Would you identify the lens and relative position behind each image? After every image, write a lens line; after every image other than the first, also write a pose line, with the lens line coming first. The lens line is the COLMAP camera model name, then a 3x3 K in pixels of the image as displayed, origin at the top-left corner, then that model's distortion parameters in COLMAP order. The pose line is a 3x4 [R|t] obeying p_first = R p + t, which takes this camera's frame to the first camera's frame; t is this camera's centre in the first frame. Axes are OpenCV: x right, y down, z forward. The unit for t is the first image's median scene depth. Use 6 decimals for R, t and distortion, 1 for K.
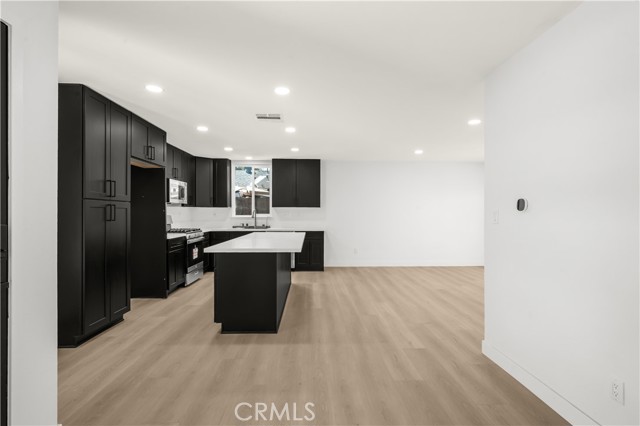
lens RADIAL K [[316.3, 0, 319.0], [0, 316.3, 212.3], [0, 0, 1]] dist [0.000557, 0.000039]
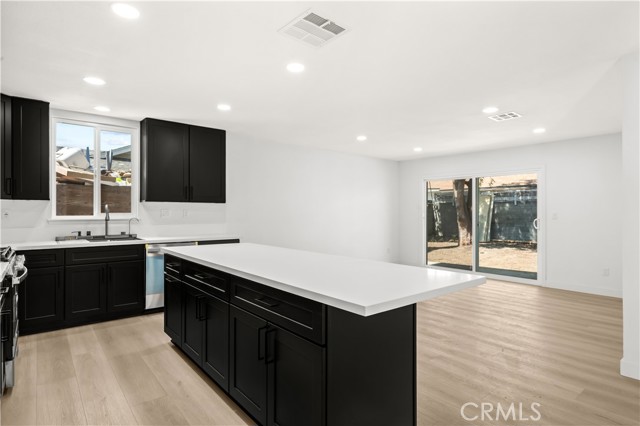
lens RADIAL K [[347.9, 0, 320.8], [0, 347.9, 213.1], [0, 0, 1]] dist [-0.004515, -0.001351]
pose [[0.792914, -0.000114, 0.609333, -0.330557], [-0.003761, 0.999980, 0.005080, 0.000595], [-0.609322, -0.006320, 0.792898, 0.355313]]
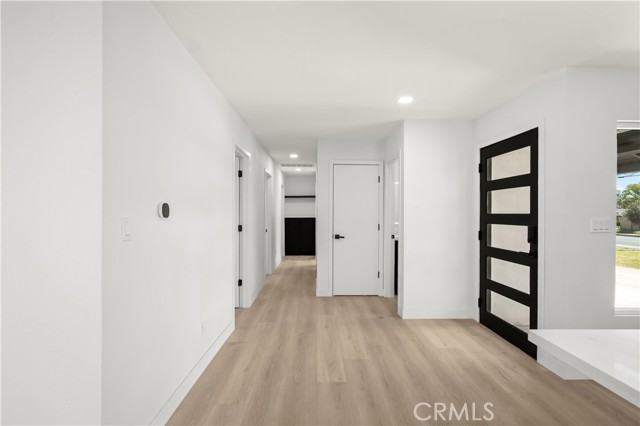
lens RADIAL K [[314.1, 0, 327.3], [0, 314.1, 213.7], [0, 0, 1]] dist [-0.005512, -0.000727]
pose [[-0.999972, -0.006878, 0.003067, 0.082437], [-0.006891, 0.999968, -0.004061, -0.005282], [-0.003039, -0.004082, -0.999987, 0.700467]]
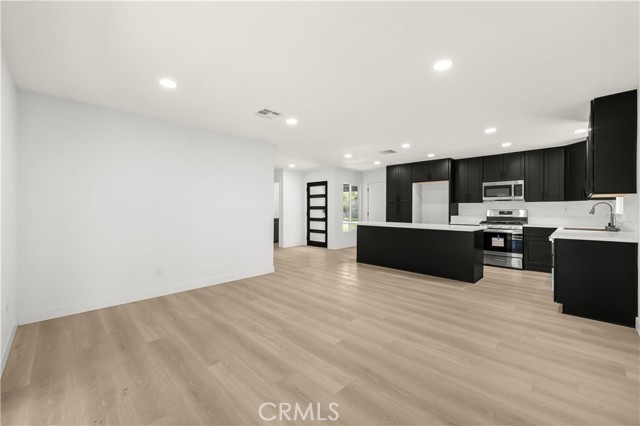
lens RADIAL K [[259.6, 0, 325.0], [0, 259.6, 211.8], [0, 0, 1]] dist [-0.001457, -0.000222]
pose [[-0.715312, 0.003040, -0.698798, 0.705058], [-0.002198, 0.999976, 0.006600, 0.011722], [0.698801, 0.006257, -0.715288, 1.173658]]
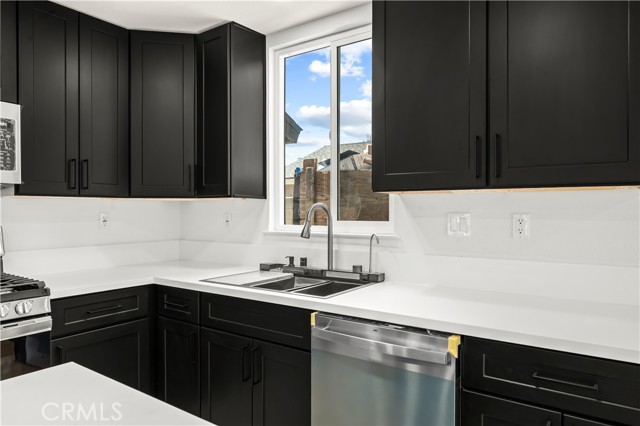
lens RADIAL K [[432.4, 0, 319.9], [0, 432.4, 209.5], [0, 0, 1]] dist [-0.003481, -0.002157]
pose [[0.800755, -0.002394, -0.598988, -0.000501], [0.001586, 0.999997, -0.001877, -0.004525], [0.598990, 0.000553, 0.800756, 0.868825]]
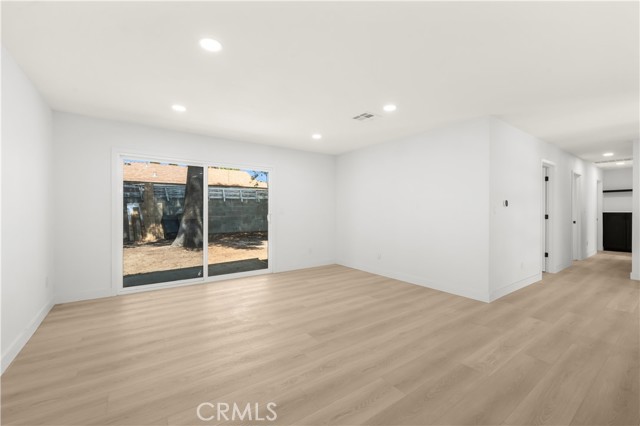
lens RADIAL K [[269.6, 0, 322.3], [0, 269.6, 213.1], [0, 0, 1]] dist [-0.002983, -0.000373]
pose [[-0.564701, -0.010101, 0.825233, -0.032183], [-0.005524, 0.999949, 0.008460, 0.011529], [-0.825277, 0.000219, -0.564728, 1.101011]]
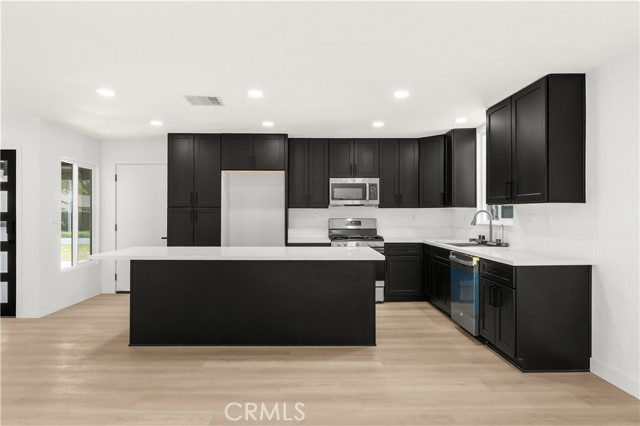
lens RADIAL K [[378.6, 0, 315.9], [0, 378.6, 212.6], [0, 0, 1]] dist [-0.007784, -0.003572]
pose [[-0.012957, -0.004384, -0.999906, 0.536058], [0.002836, 0.999986, -0.004421, -0.003195], [0.999912, -0.002893, -0.012944, 0.862847]]
